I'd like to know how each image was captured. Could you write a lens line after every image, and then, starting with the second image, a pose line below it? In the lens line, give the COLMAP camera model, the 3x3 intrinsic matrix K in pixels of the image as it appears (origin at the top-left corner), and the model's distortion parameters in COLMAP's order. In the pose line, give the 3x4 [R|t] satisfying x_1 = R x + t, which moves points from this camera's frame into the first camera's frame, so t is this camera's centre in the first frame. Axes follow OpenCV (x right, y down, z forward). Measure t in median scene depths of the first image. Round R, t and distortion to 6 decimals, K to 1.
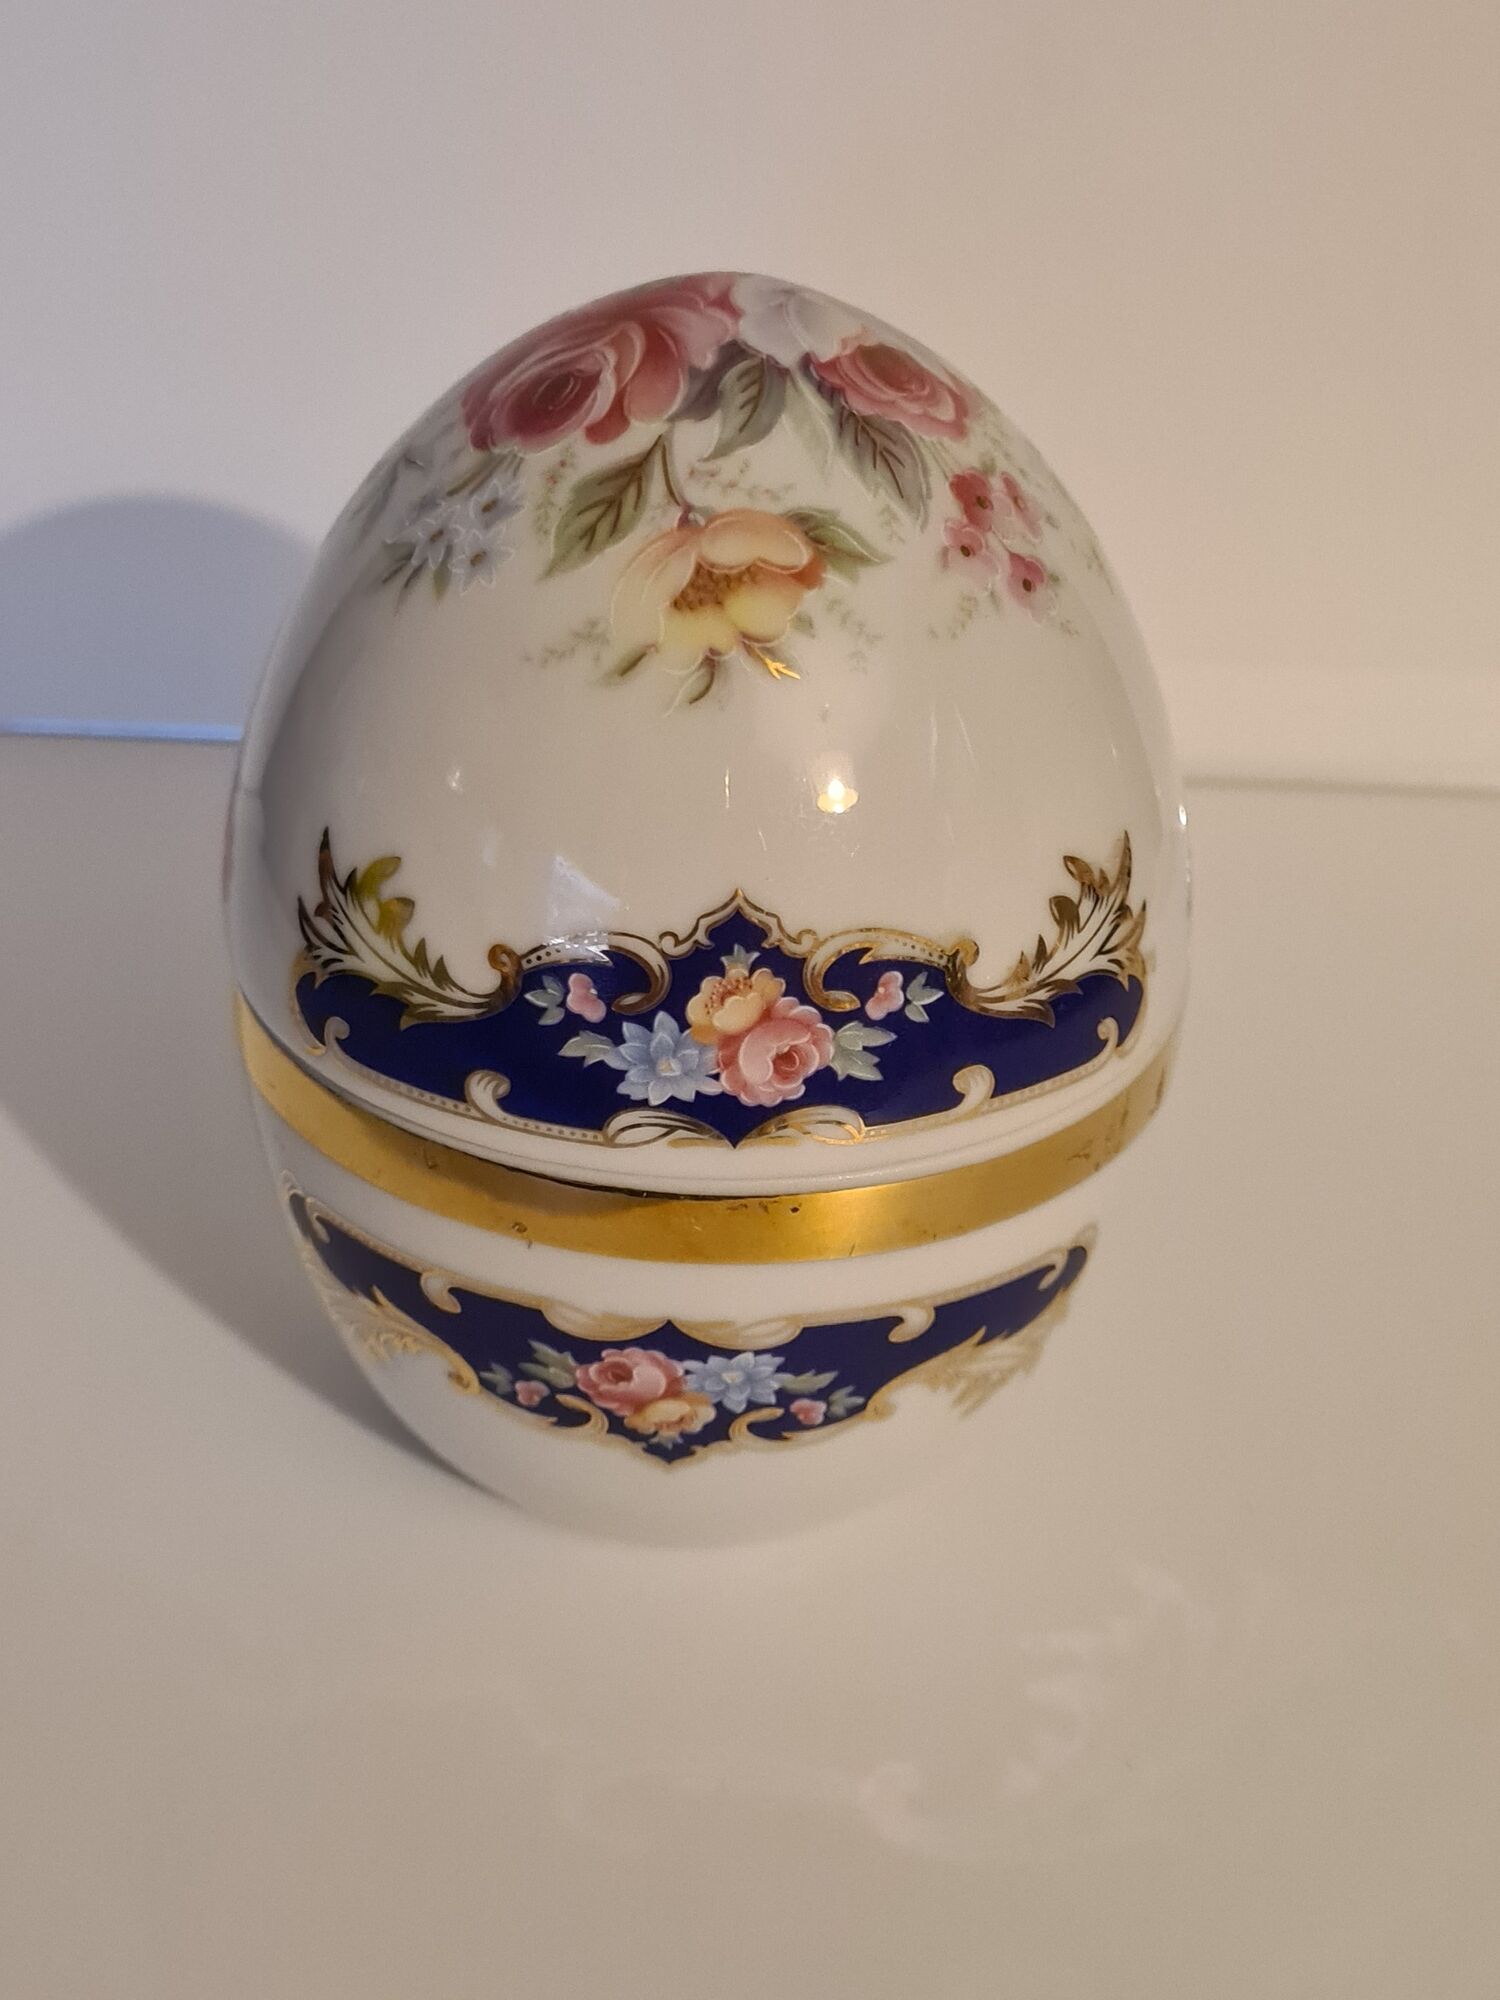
lens RADIAL K [[2504.4, 0, 748.0], [0, 2504.4, 996.7], [0, 0, 1]] dist [0.070622, -0.037324]
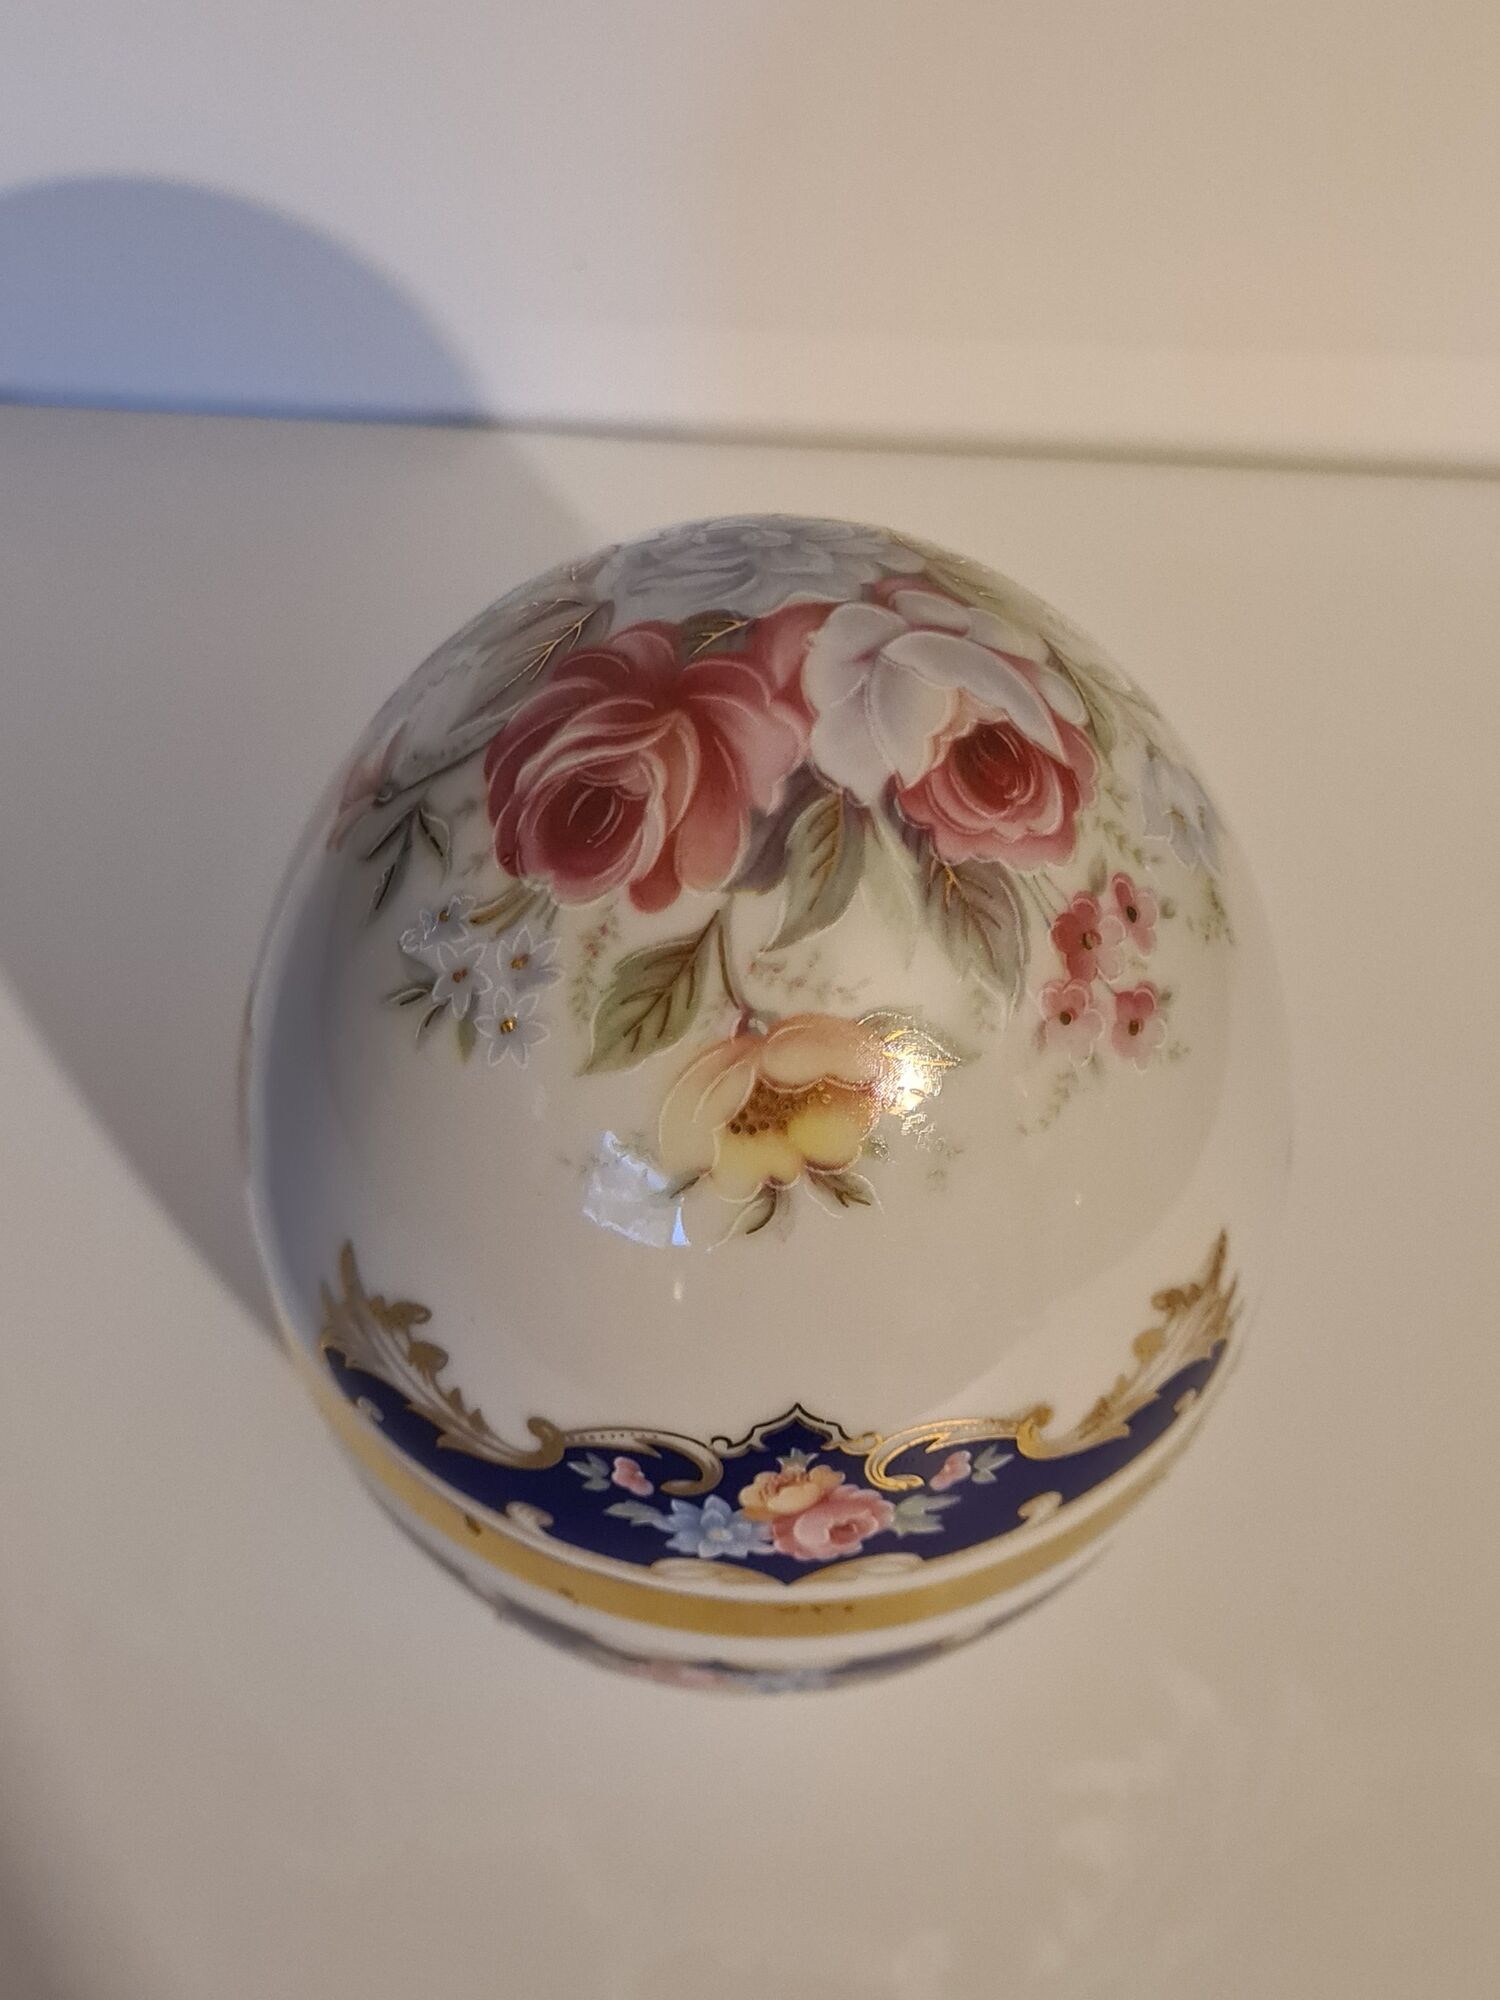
lens RADIAL K [[2504.4, 0, 748.0], [0, 2504.4, 996.7], [0, 0, 1]] dist [0.070622, -0.037324]
pose [[0.999698, 0.020210, -0.013952, -0.011741], [-0.013195, 0.921192, 0.388884, -0.528397], [0.020712, -0.388583, 0.921181, 0.201021]]
